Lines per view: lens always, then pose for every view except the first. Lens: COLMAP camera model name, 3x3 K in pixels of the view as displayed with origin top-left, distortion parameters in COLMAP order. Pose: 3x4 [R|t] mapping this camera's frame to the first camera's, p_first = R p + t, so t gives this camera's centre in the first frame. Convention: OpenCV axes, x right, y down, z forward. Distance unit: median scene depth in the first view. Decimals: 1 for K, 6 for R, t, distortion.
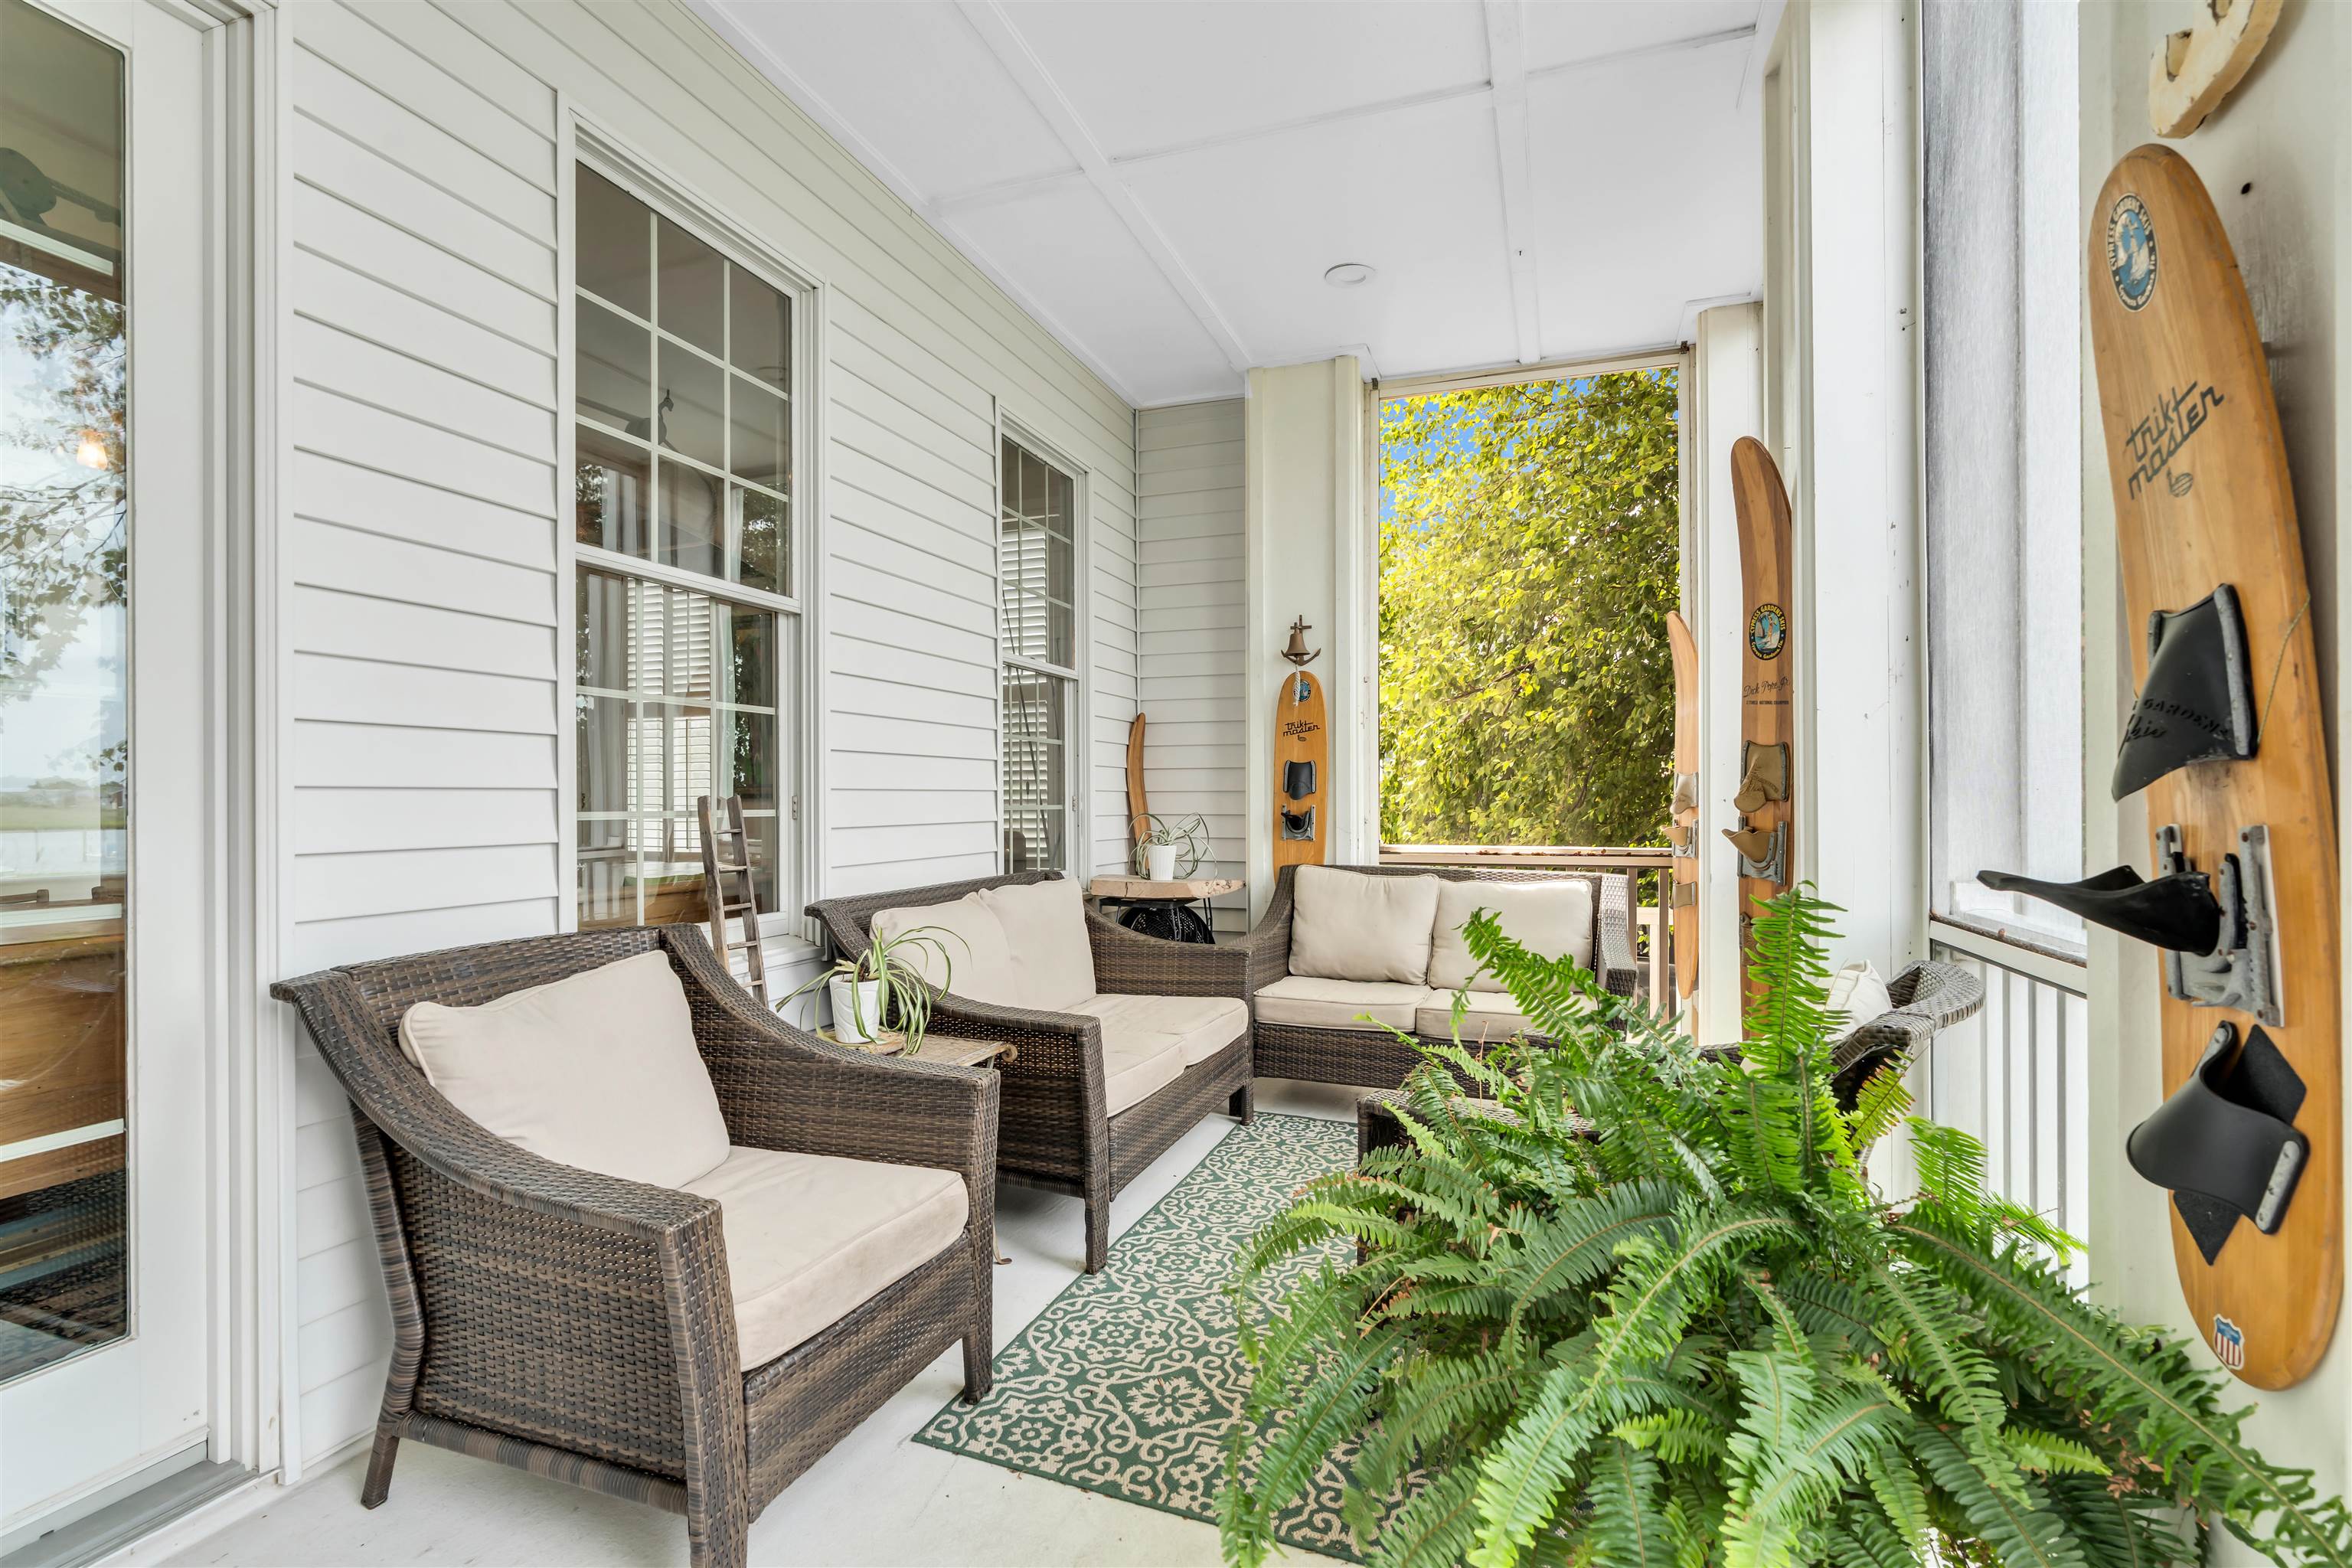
lens RADIAL K [[1071.4, 0, 1174.4], [0, 1071.4, 795.5], [0, 0, 1]] dist [-0.002303, 0.000524]
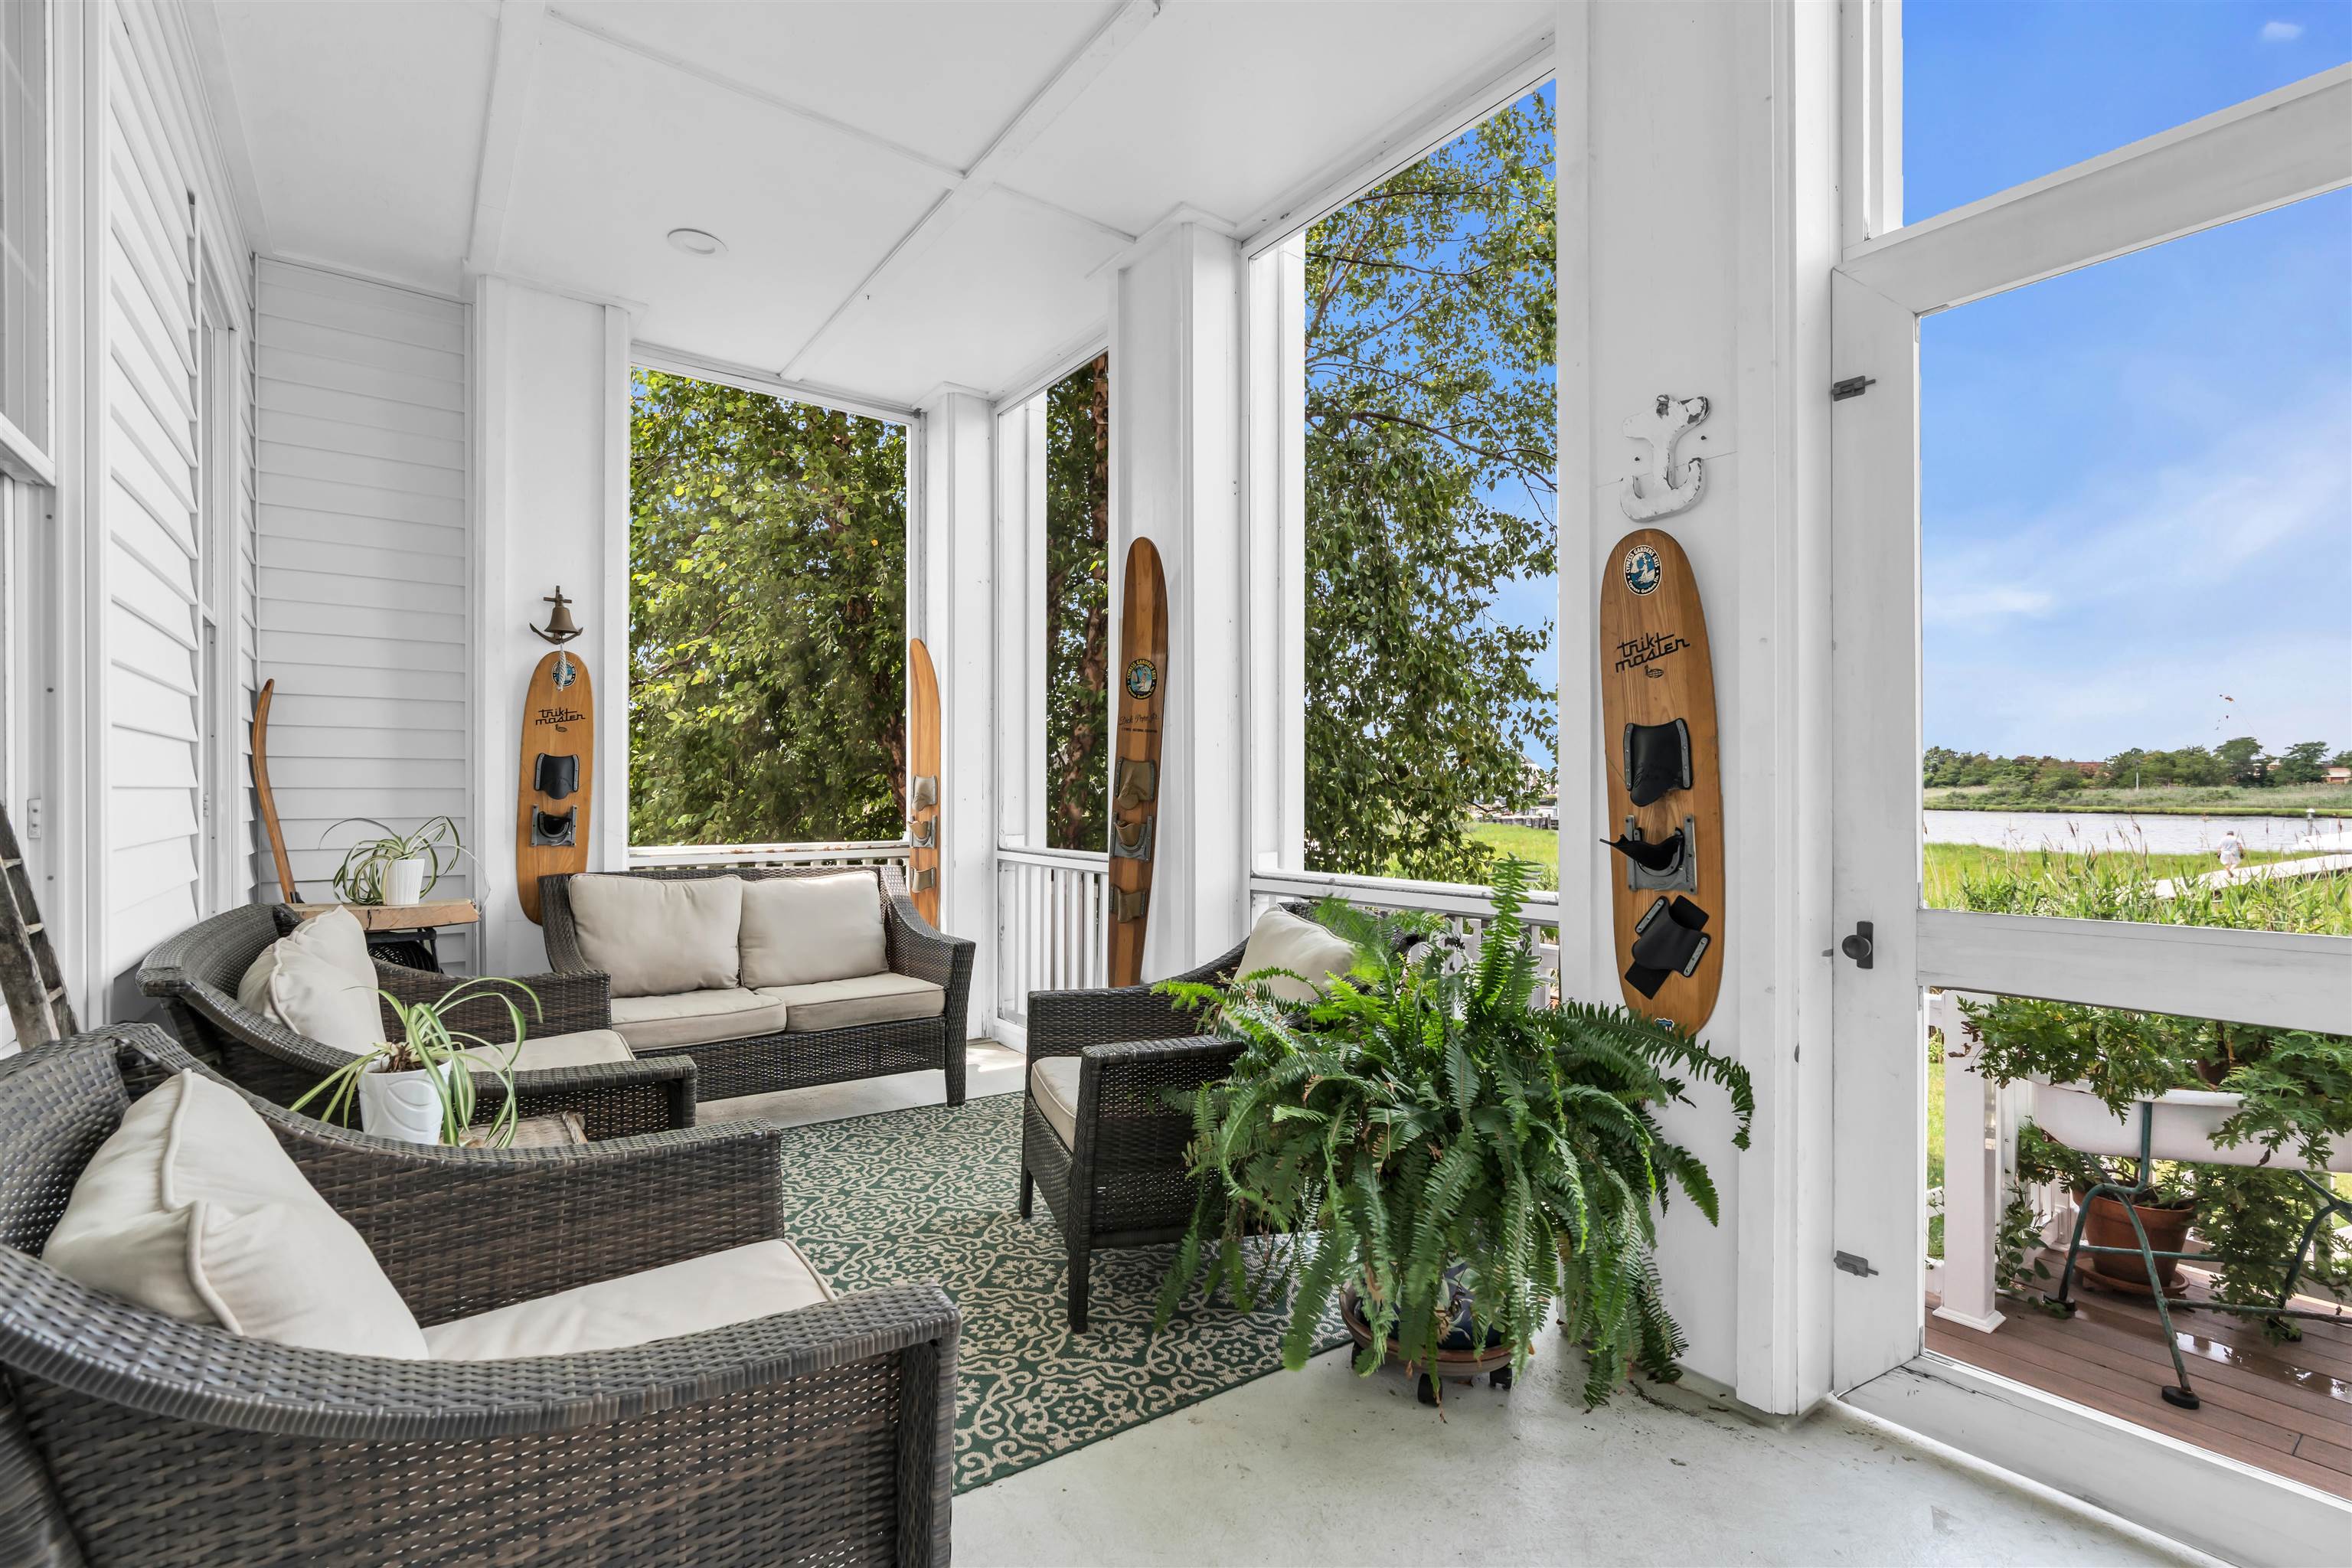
lens RADIAL K [[1059.2, 0, 1183.6], [0, 1059.2, 787.4], [0, 0, 1]] dist [-0.003901, 0.000808]
pose [[0.555771, 0.006781, 0.831308, -0.350379], [-0.004664, 0.999976, -0.005039, -0.004075], [-0.831322, -0.001076, 0.555789, 0.122389]]
